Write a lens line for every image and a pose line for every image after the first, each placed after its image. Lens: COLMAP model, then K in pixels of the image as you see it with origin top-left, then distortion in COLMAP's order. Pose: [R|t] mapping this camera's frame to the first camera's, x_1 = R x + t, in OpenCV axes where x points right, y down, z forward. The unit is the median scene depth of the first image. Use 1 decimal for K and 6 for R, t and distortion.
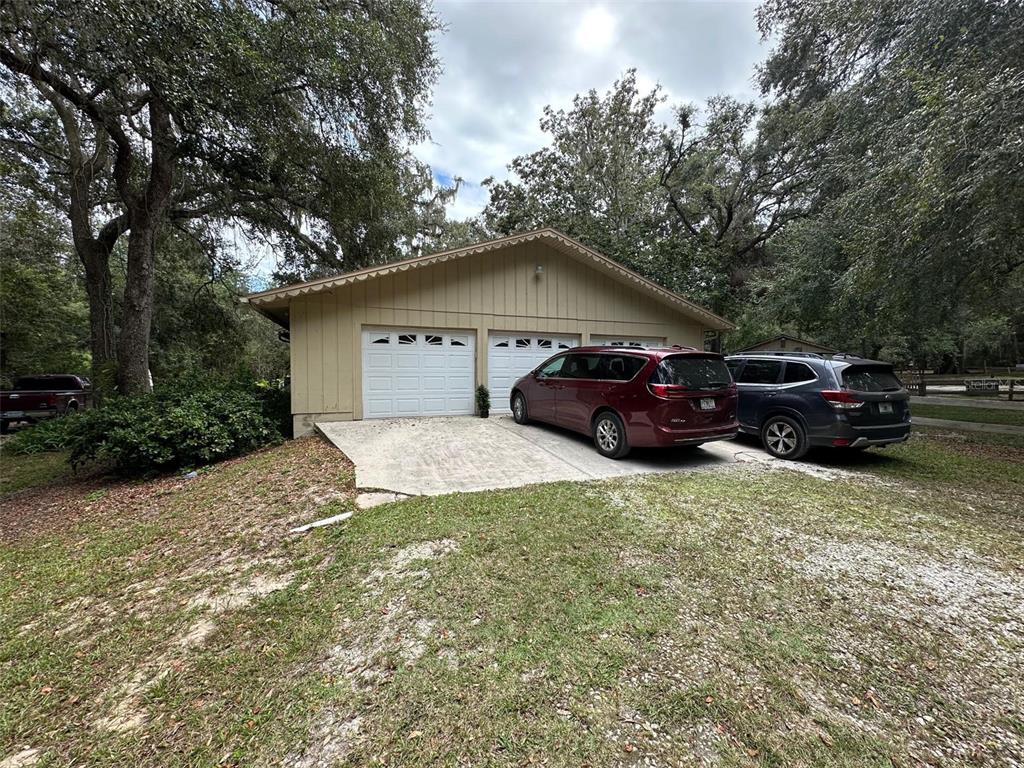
lens RADIAL K [[413.3, 0, 512.9], [0, 413.3, 382.7], [0, 0, 1]] dist [-0.004557, -0.000212]
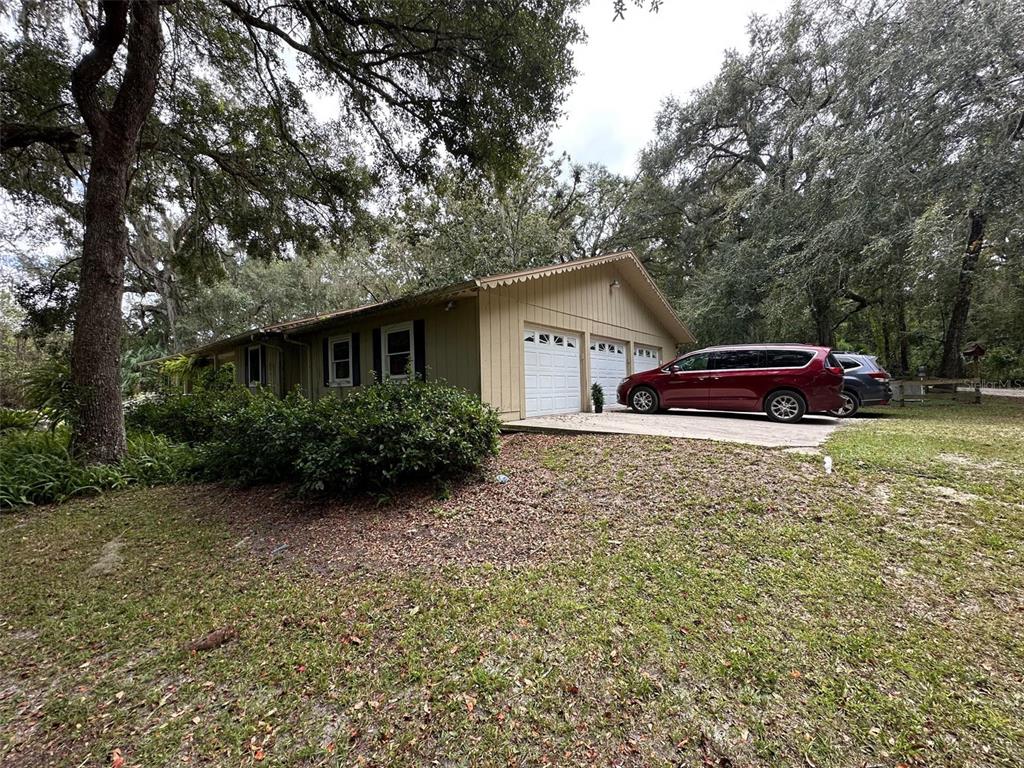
lens RADIAL K [[413.3, 0, 513.7], [0, 413.3, 383.3], [0, 0, 1]] dist [-0.004557, -0.000212]
pose [[0.870444, -0.016112, 0.492004, -0.802466], [0.043985, 0.998012, -0.045134, 0.045484], [-0.490299, 0.060928, 0.869422, 0.158185]]
